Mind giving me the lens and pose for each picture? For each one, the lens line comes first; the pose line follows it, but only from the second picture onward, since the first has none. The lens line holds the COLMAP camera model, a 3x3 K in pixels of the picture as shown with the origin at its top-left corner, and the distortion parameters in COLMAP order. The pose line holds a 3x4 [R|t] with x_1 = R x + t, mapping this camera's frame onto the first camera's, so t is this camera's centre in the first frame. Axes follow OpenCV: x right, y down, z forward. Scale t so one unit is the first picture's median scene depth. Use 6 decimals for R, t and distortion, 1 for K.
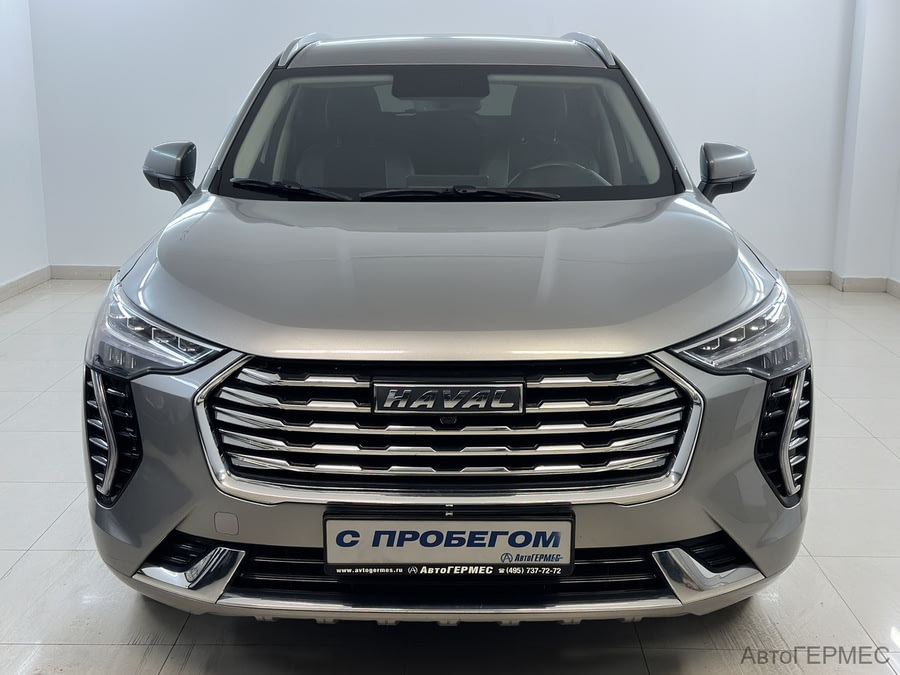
lens RADIAL K [[1147.4, 0, 450.0], [0, 1147.4, 337.5], [0, 0, 1]] dist [0.020669, -0.015683]
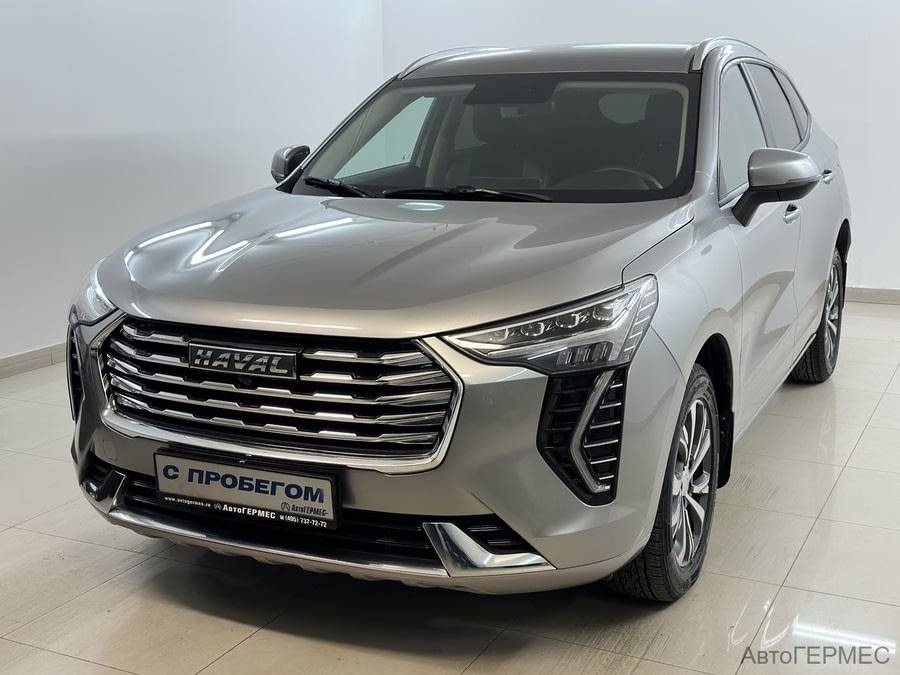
lens RADIAL K [[1147.4, 0, 450.0], [0, 1147.4, 337.5], [0, 0, 1]] dist [0.020669, -0.015683]
pose [[0.910010, 0.076900, -0.407393, 0.648801], [-0.080933, 0.996692, 0.007352, 0.003398], [0.406611, 0.026281, 0.913223, 0.023233]]
